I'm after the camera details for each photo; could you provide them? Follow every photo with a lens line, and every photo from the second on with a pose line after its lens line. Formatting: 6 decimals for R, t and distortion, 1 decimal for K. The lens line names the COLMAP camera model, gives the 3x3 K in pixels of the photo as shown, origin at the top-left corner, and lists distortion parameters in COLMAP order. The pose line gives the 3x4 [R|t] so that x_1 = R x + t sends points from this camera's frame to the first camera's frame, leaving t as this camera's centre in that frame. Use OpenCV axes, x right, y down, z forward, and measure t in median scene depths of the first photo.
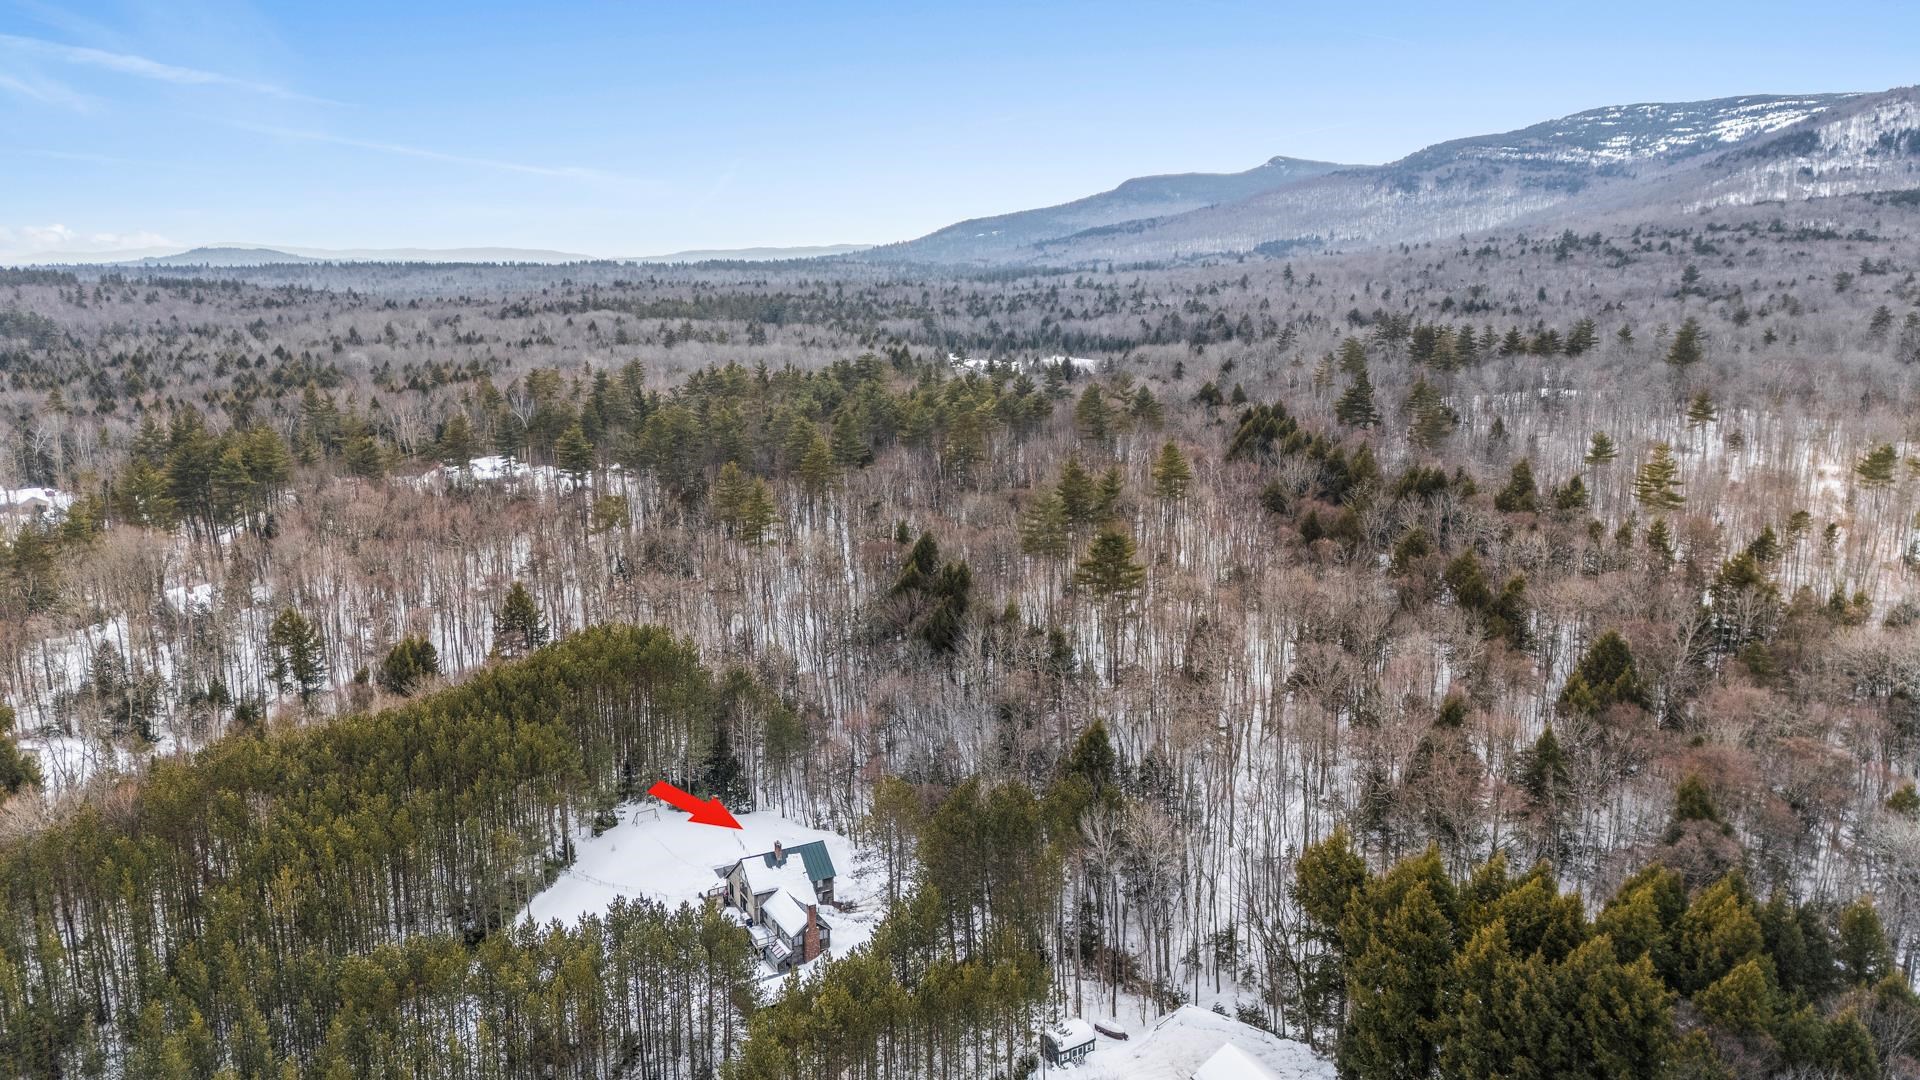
lens RADIAL K [[1399.8, 0, 960.0], [0, 1399.8, 540.0], [0, 0, 1]] dist [0.169054, -0.269722]
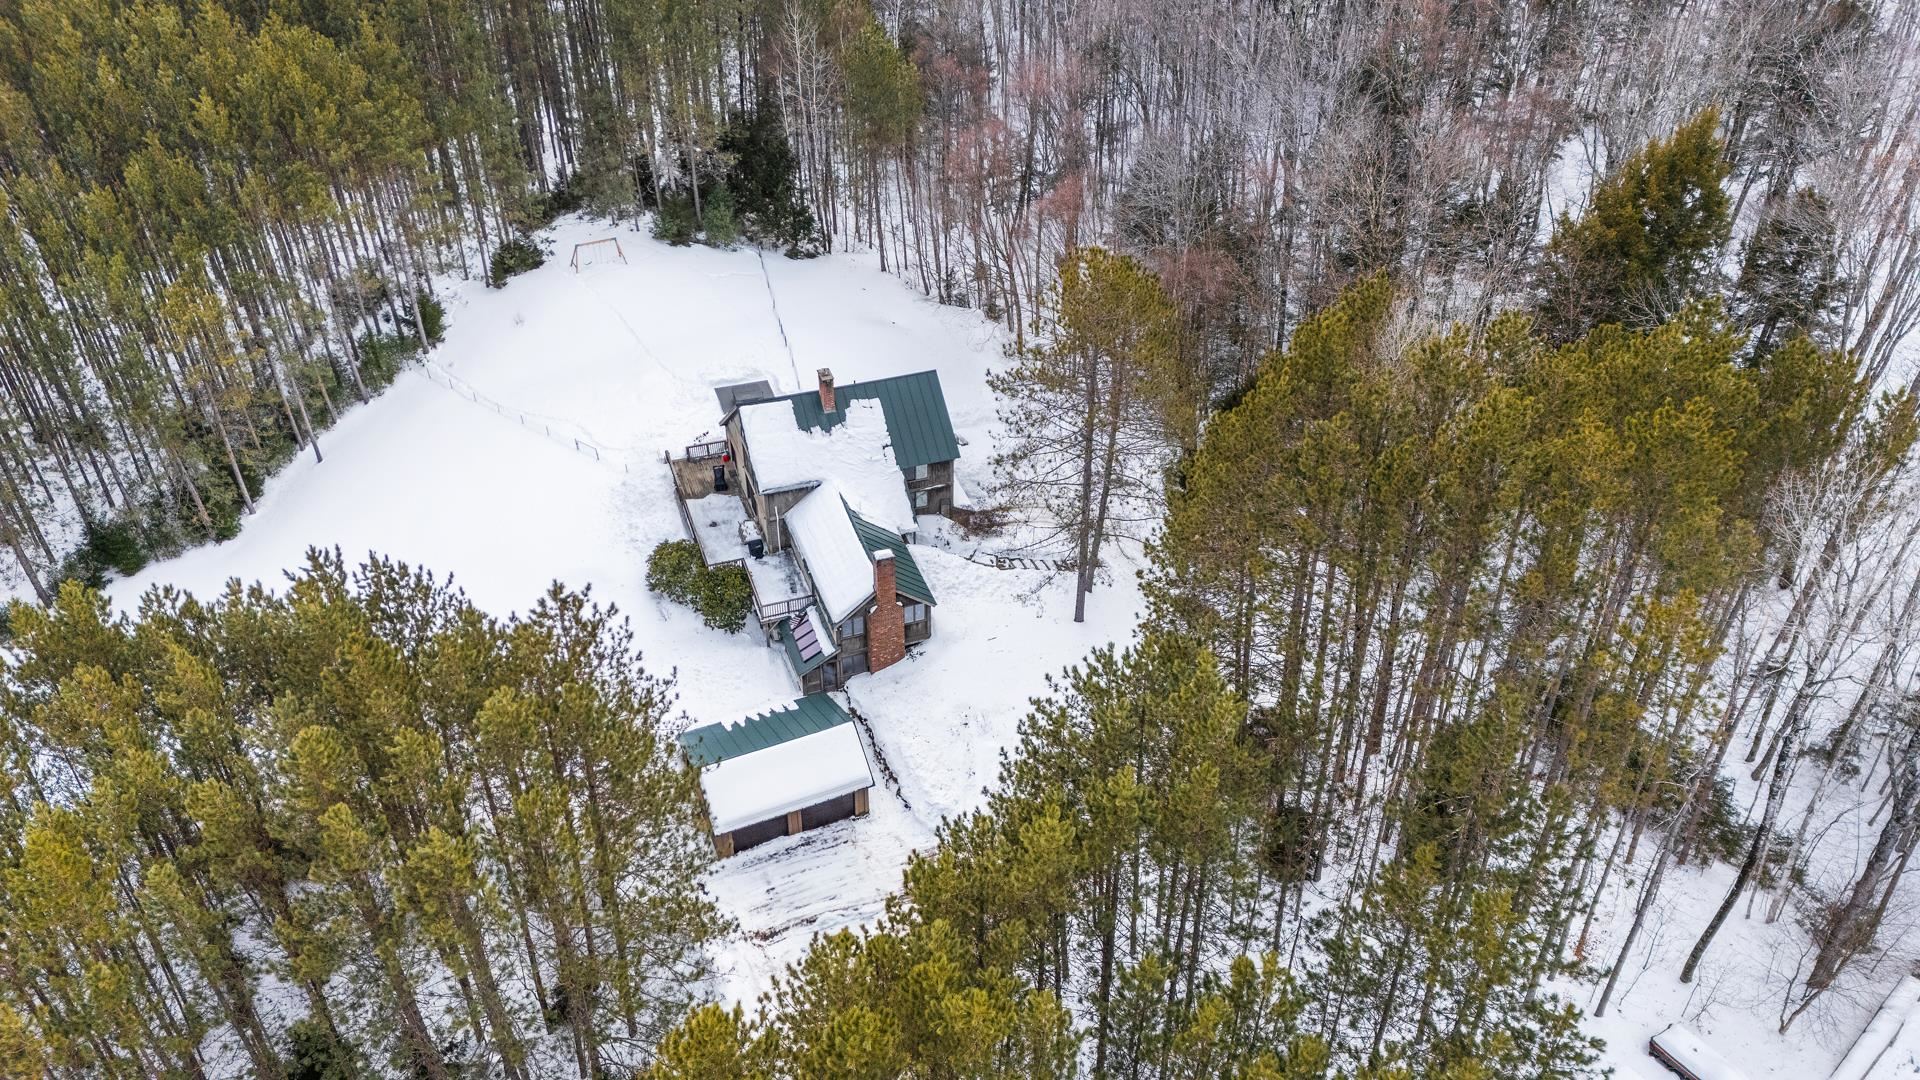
lens RADIAL K [[1399.8, 0, 960.0], [0, 1399.8, 540.0], [0, 0, 1]] dist [0.169054, -0.269722]
pose [[0.988404, 0.099527, -0.114684, -0.035945], [-0.040701, 0.901259, 0.431364, 0.076011], [0.146293, -0.421694, 0.894859, 0.604158]]
